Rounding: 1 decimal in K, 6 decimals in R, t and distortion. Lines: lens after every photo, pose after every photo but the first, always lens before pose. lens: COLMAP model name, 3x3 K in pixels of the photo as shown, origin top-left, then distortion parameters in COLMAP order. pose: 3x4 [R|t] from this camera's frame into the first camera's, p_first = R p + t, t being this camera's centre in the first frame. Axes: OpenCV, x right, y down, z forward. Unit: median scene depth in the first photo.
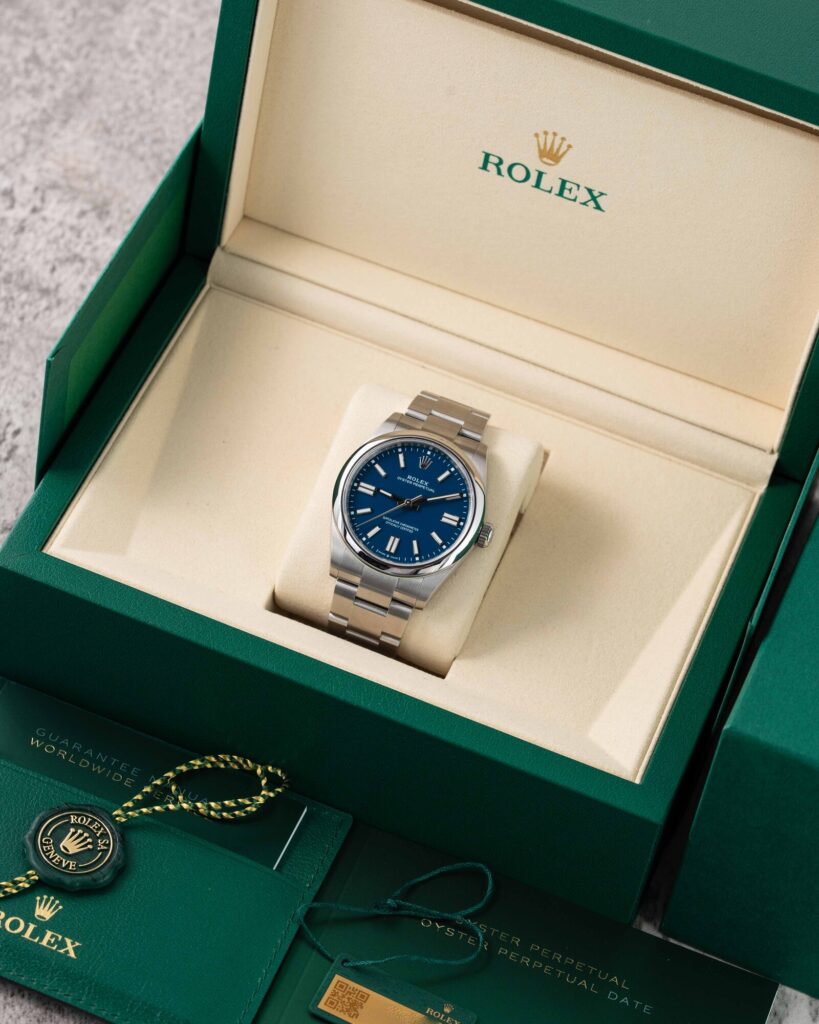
lens RADIAL K [[5005.9, 0, 409.3], [0, 5005.9, 509.9], [0, 0, 1]] dist [0.275838, 0.000000]
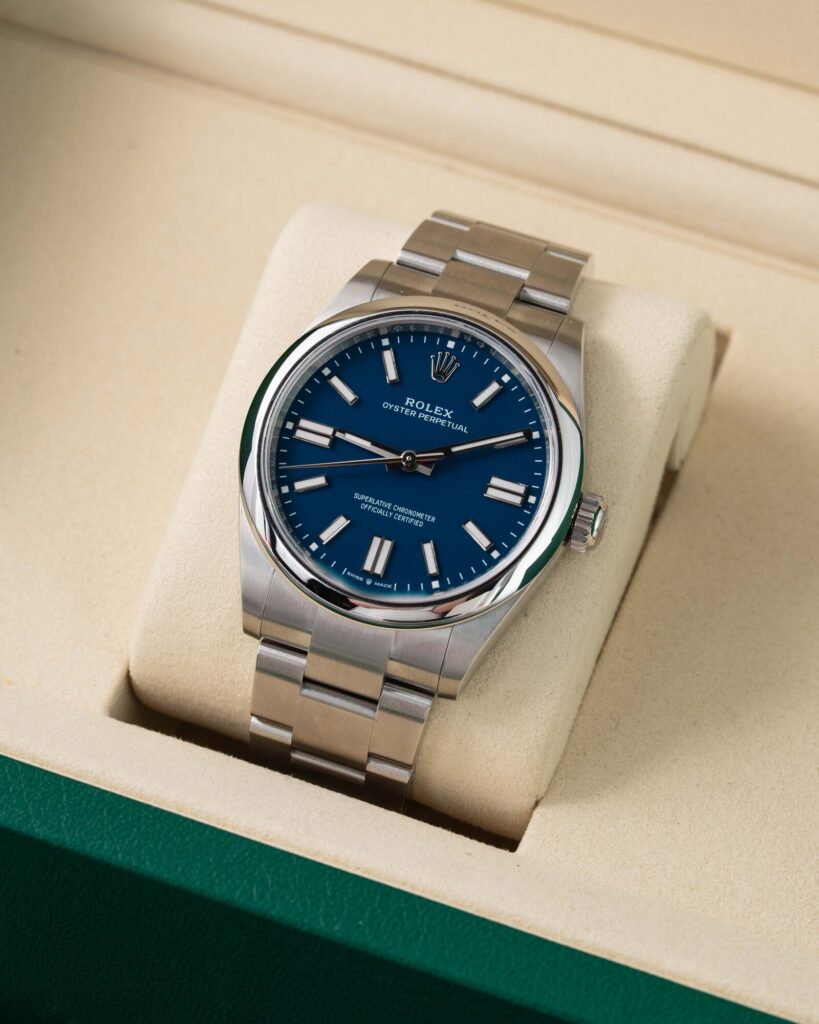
lens RADIAL K [[5005.9, 0, 409.7], [0, 5005.9, 512.9], [0, 0, 1]] dist [0.275838, 0.000000]
pose [[0.996739, -0.057634, -0.056472, 0.024455], [0.057691, 0.998334, -0.000622, 0.003585], [0.056413, -0.002638, 0.998404, 0.555164]]
